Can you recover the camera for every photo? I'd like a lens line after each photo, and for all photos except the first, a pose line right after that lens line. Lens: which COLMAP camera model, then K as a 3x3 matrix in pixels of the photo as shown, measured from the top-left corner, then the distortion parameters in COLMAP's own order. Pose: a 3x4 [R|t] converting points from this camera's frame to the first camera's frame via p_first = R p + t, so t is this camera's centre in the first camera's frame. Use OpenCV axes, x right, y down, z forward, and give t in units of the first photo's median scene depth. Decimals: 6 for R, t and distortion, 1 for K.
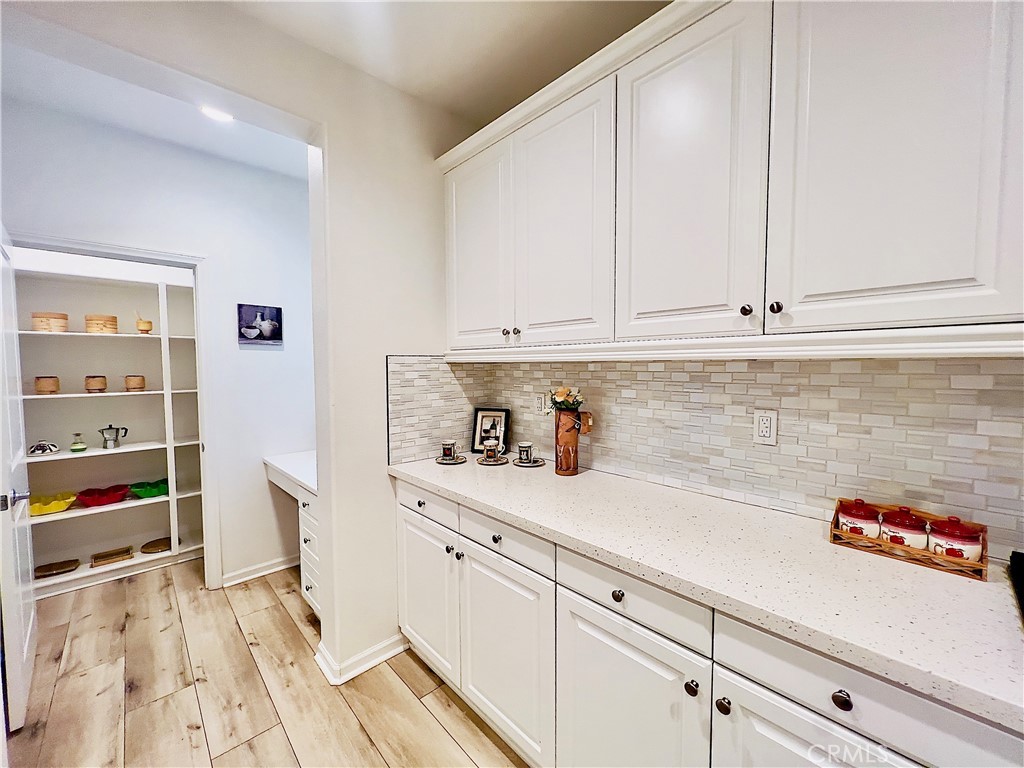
lens RADIAL K [[408.2, 0, 512.6], [0, 408.2, 388.1], [0, 0, 1]] dist [-0.000389, 0.000162]
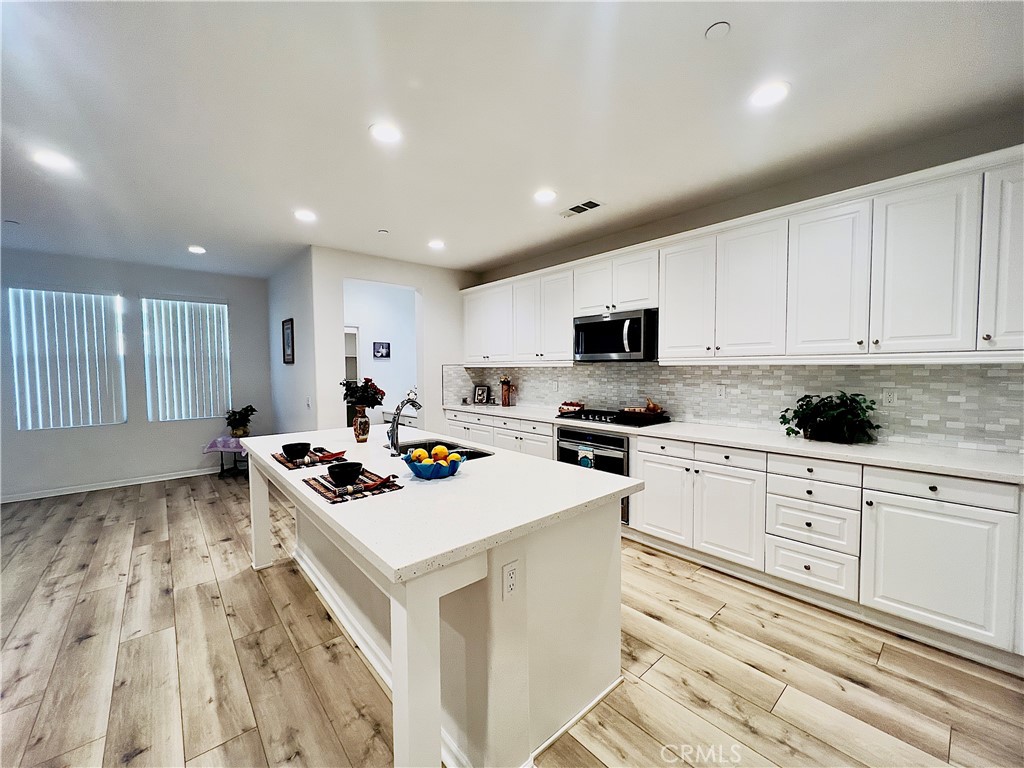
lens RADIAL K [[408.2, 0, 514.6], [0, 408.2, 387.7], [0, 0, 1]] dist [-0.000389, 0.000162]
pose [[0.999326, -0.002914, -0.036585, 0.257435], [0.002735, 0.999984, -0.004945, 0.080610], [0.036599, 0.004841, 0.999318, -1.595455]]
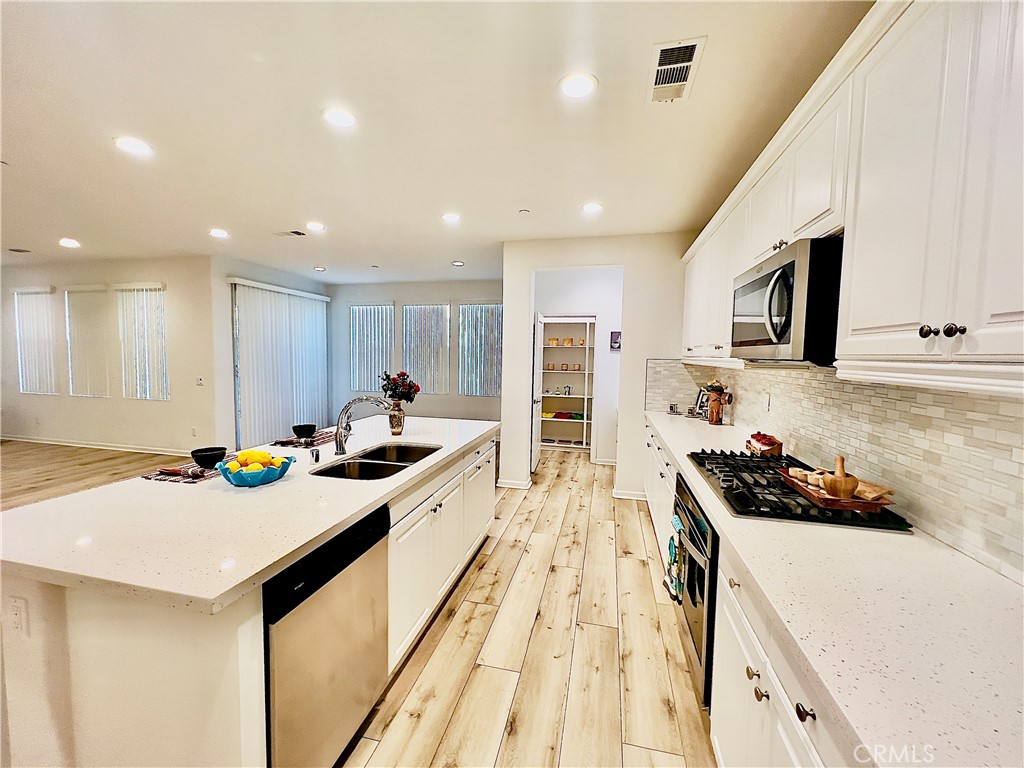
lens RADIAL K [[408.2, 0, 512.2], [0, 408.2, 380.2], [0, 0, 1]] dist [-0.000389, 0.000162]
pose [[0.551130, 0.066920, -0.831732, 1.015730], [-0.066324, 0.997138, 0.036281, -0.000766], [0.831780, 0.035168, 0.553991, -0.722694]]
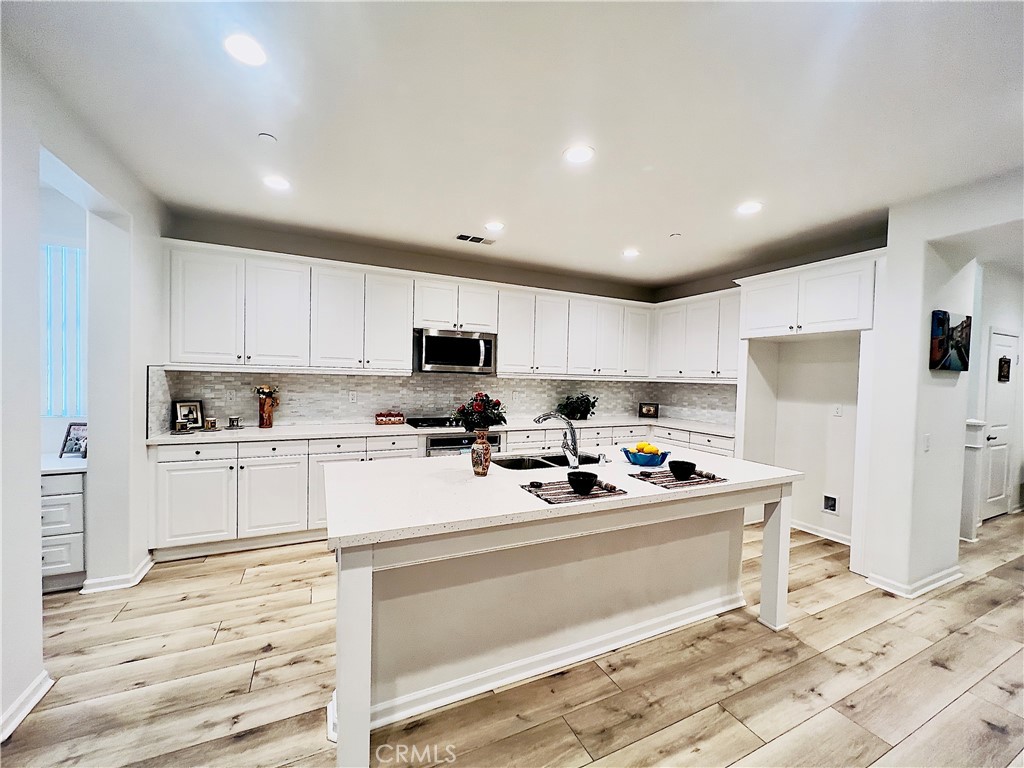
lens RADIAL K [[408.2, 0, 516.6], [0, 408.2, 385.4], [0, 0, 1]] dist [-0.000389, 0.000162]
pose [[0.298958, -0.009635, 0.954217, -1.235238], [0.026808, 0.999639, 0.001695, 0.025008], [-0.953889, 0.025074, 0.299109, -0.693400]]
